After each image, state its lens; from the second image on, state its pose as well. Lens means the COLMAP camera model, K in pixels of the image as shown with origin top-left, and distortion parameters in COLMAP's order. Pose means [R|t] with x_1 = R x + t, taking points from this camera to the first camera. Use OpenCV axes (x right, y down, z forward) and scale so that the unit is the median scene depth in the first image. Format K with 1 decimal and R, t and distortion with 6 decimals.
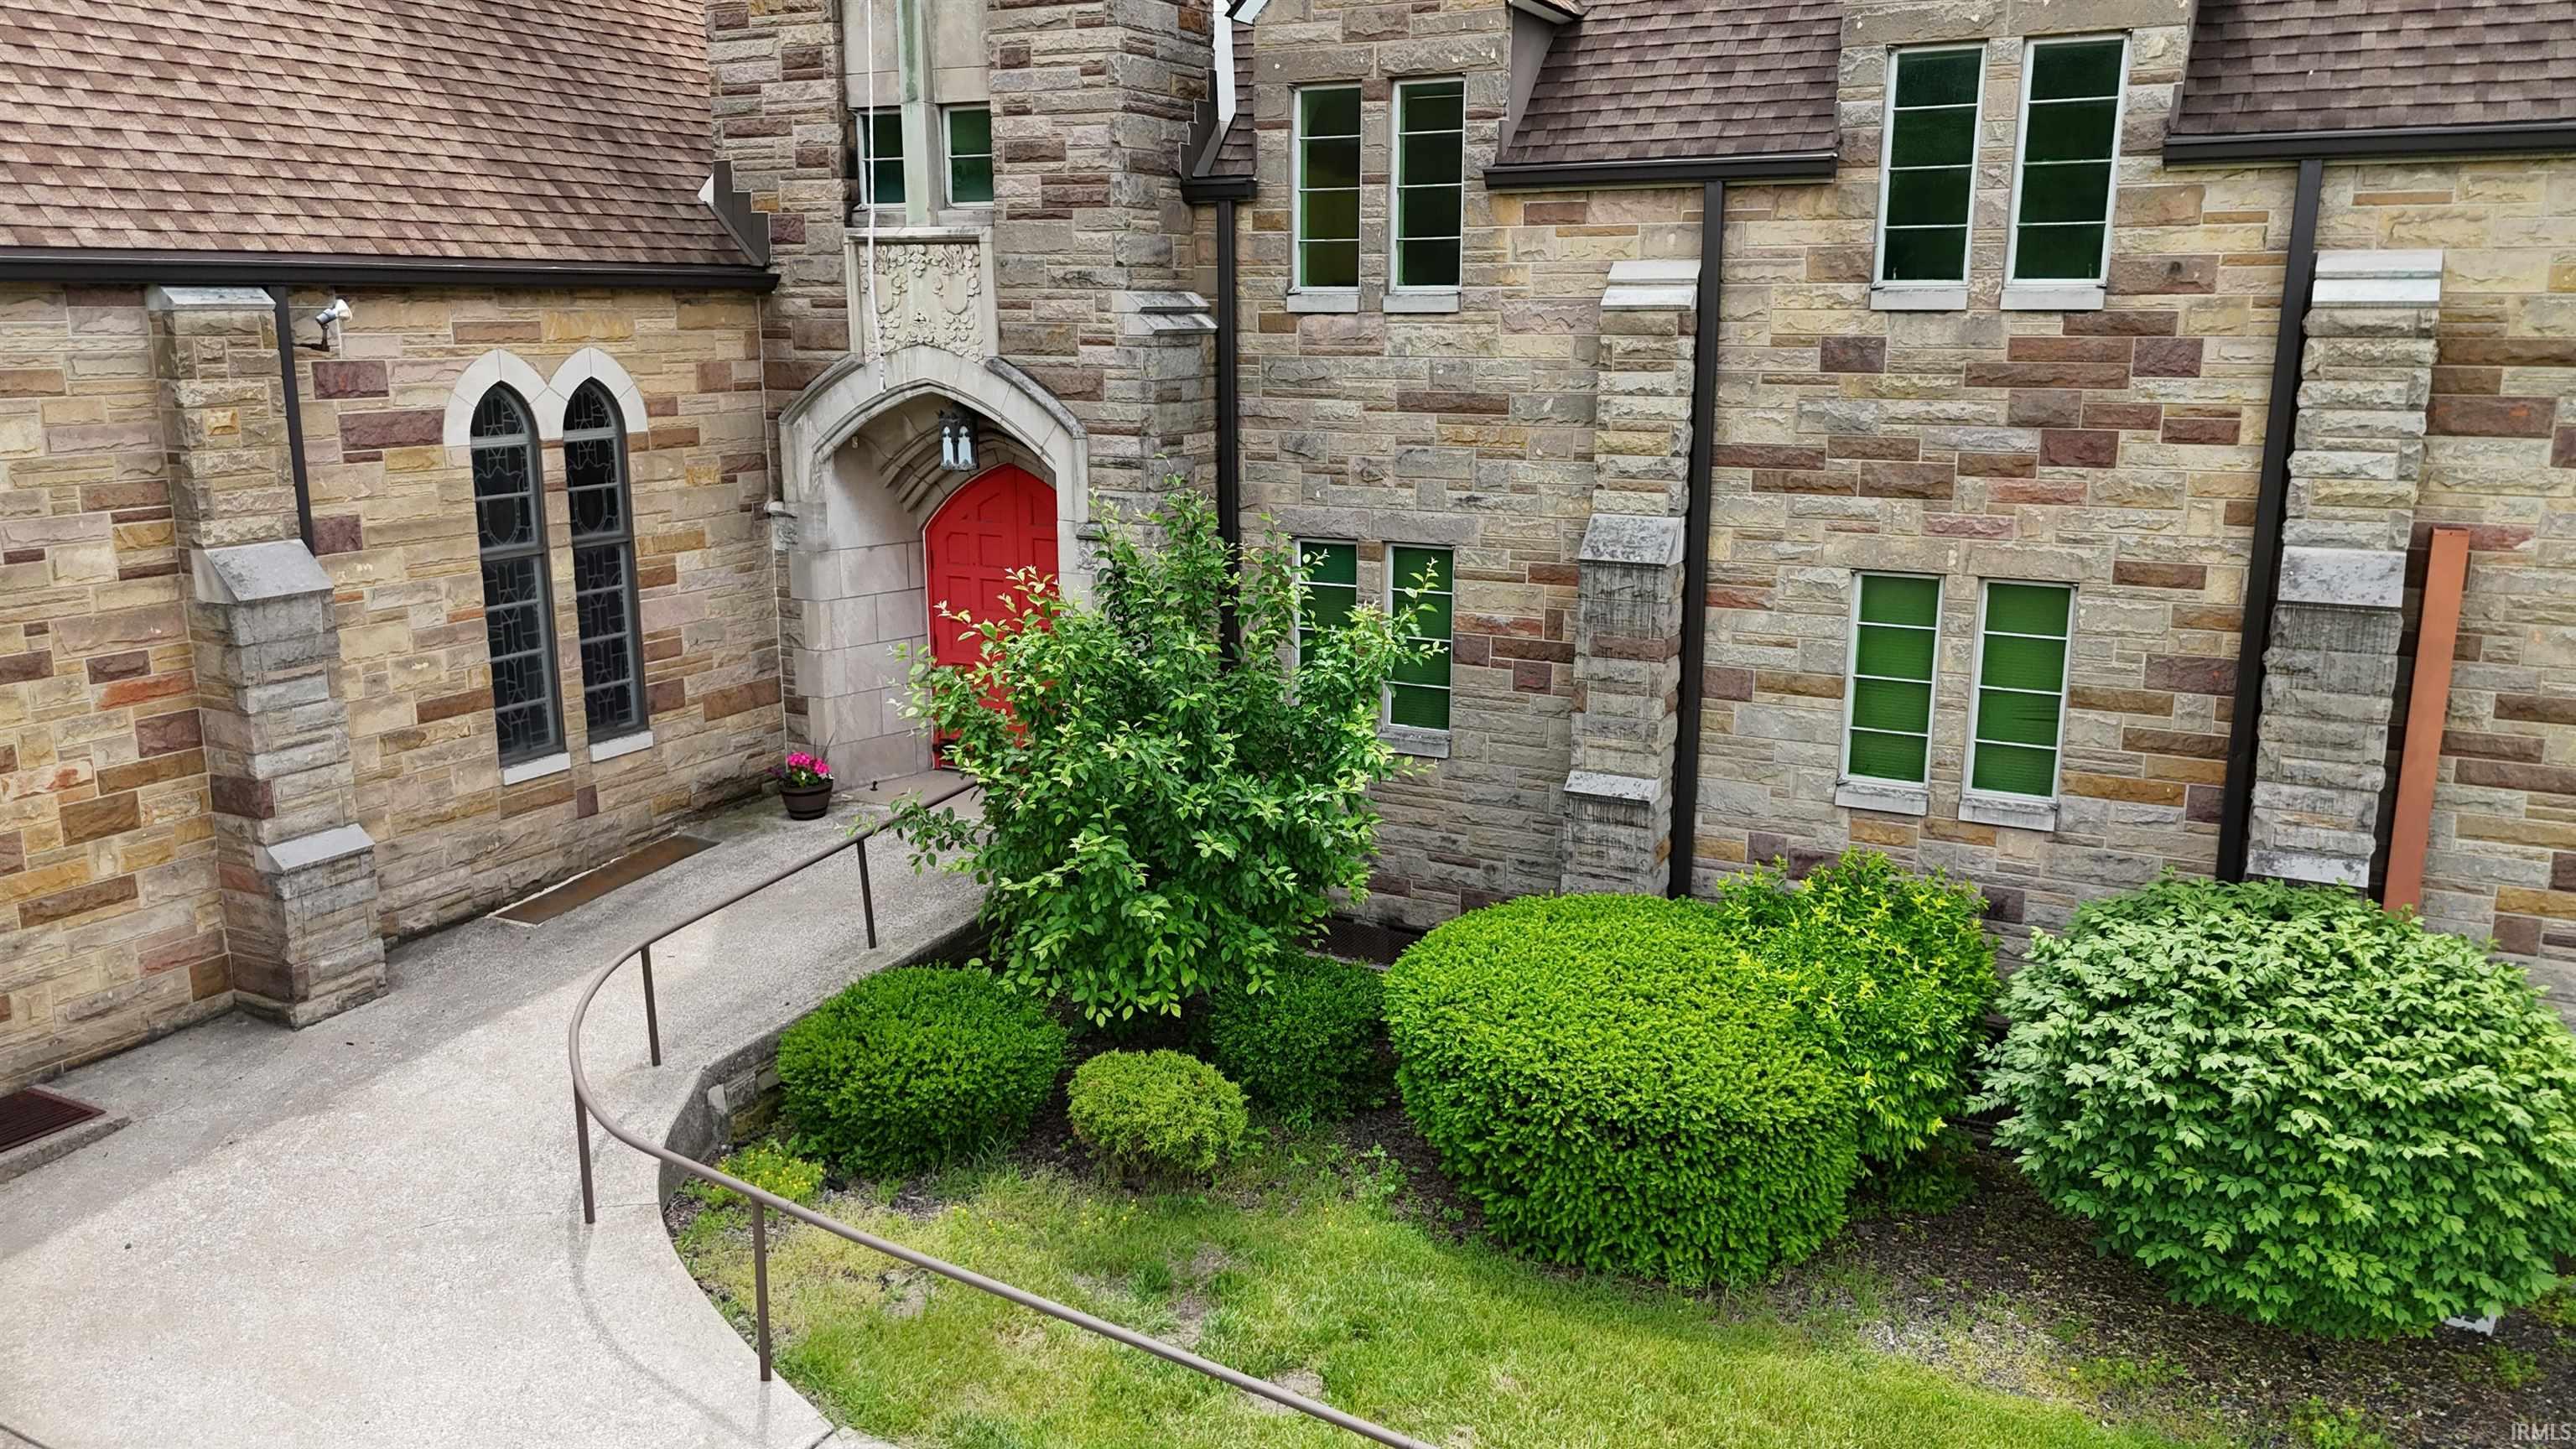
lens RADIAL K [[1896.2, 0, 1286.3], [0, 1896.2, 719.0], [0, 0, 1]] dist [0.081351, -0.080826]
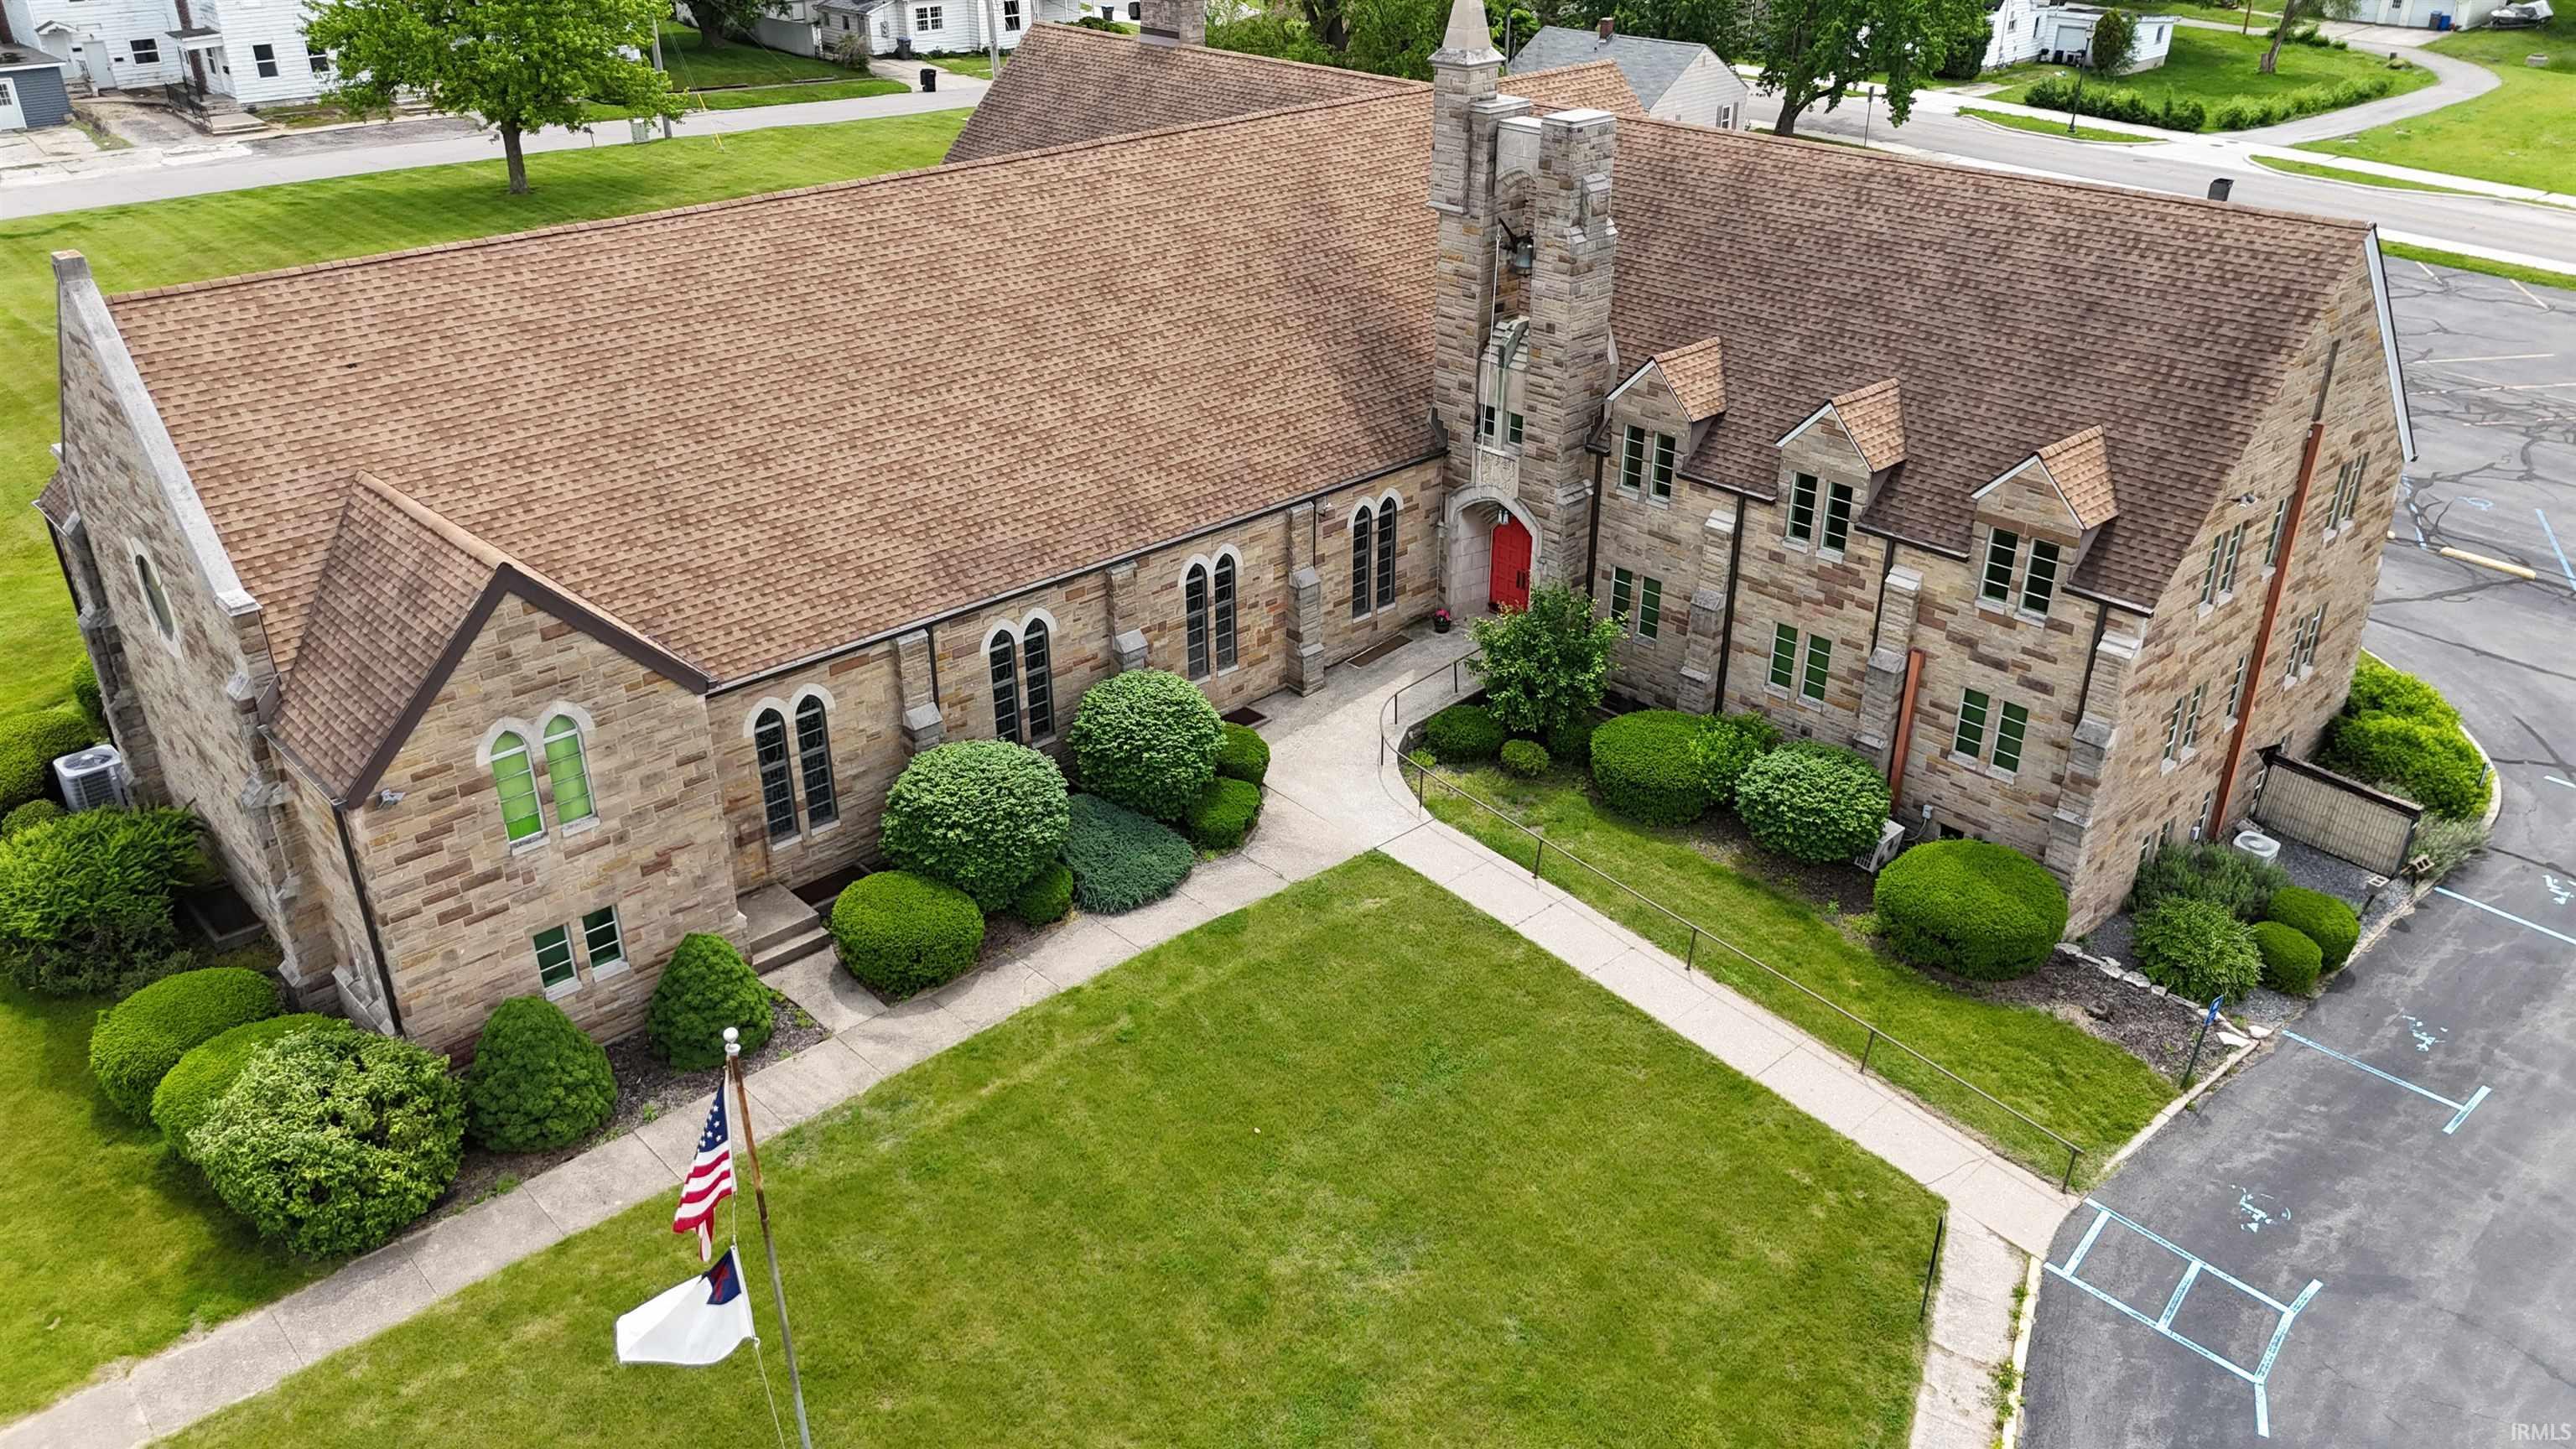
lens RADIAL K [[1906.4, 0, 1280.6], [0, 1906.4, 718.1], [0, 0, 1]] dist [0.074178, -0.067635]
pose [[0.940676, 0.149228, -0.304728, 0.501992], [-0.067762, 0.962624, 0.262227, -0.672370], [0.332470, -0.226021, 0.915630, -2.107431]]
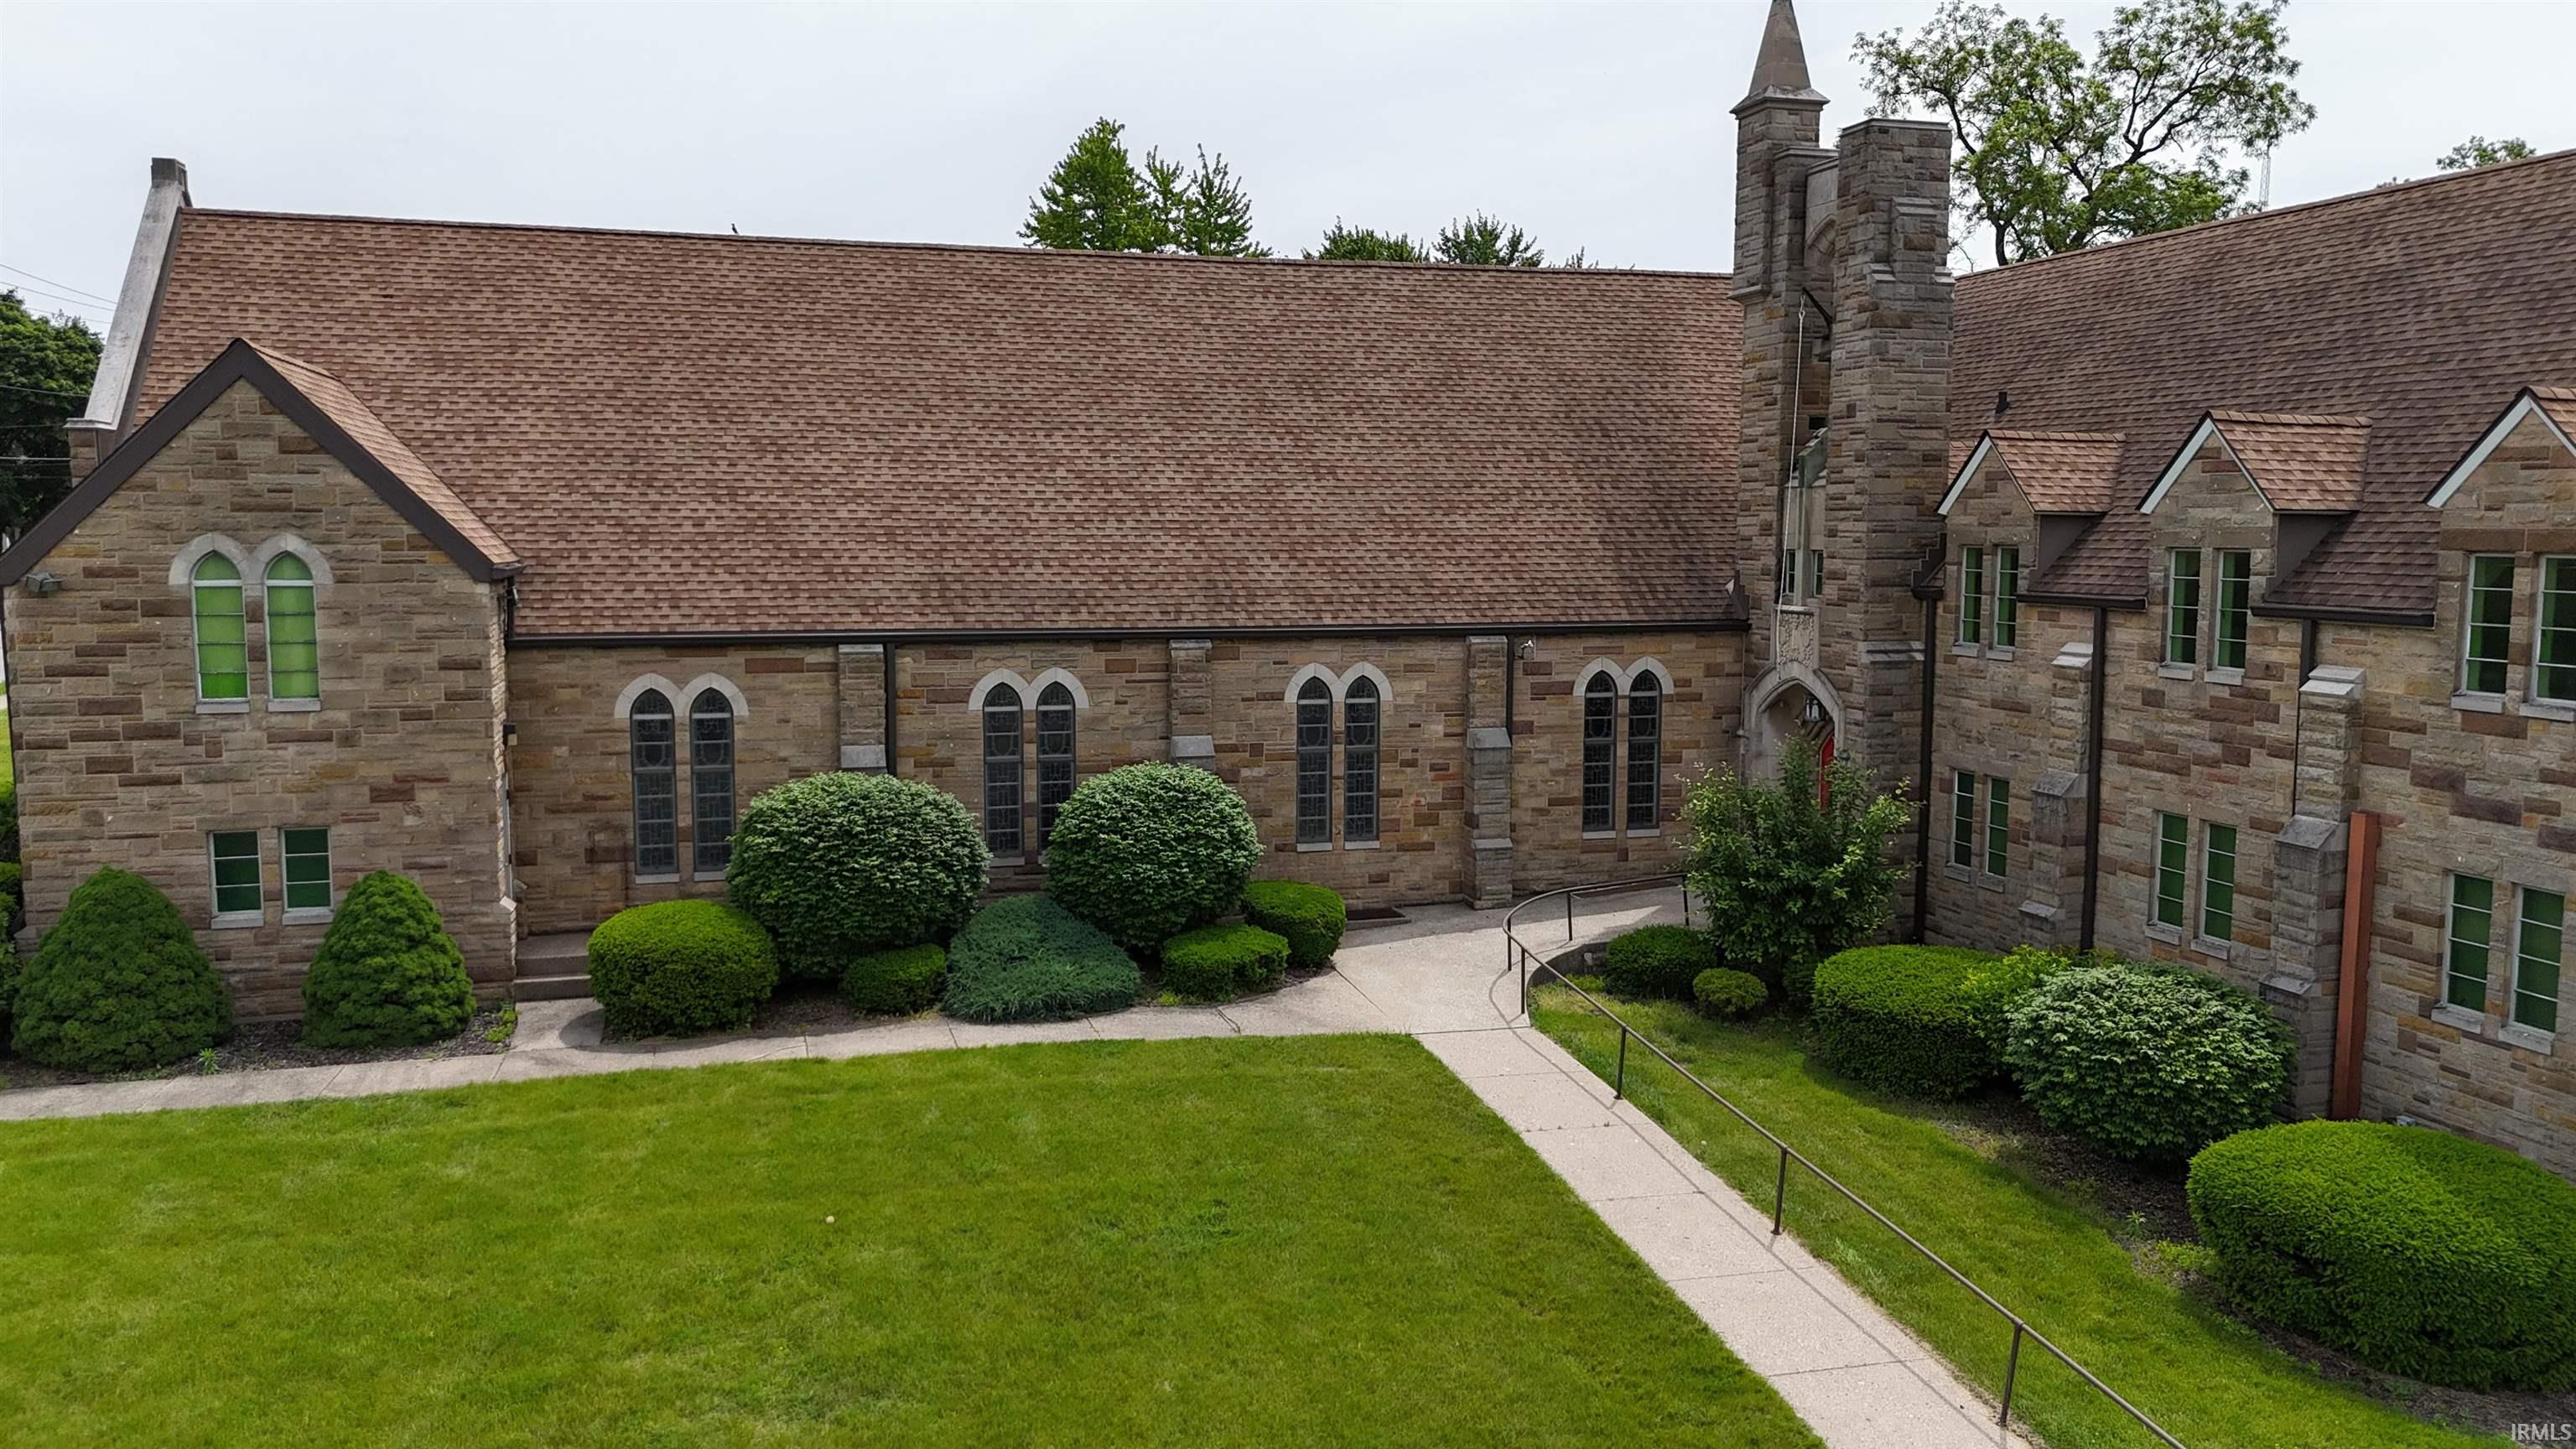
lens RADIAL K [[1896.2, 0, 1286.3], [0, 1896.2, 719.0], [0, 0, 1]] dist [0.081351, -0.080826]
pose [[0.684674, 0.076627, -0.724811, 1.051501], [-0.160291, 0.985942, -0.047181, 0.059354], [0.711005, 0.148484, 0.687331, -0.907299]]
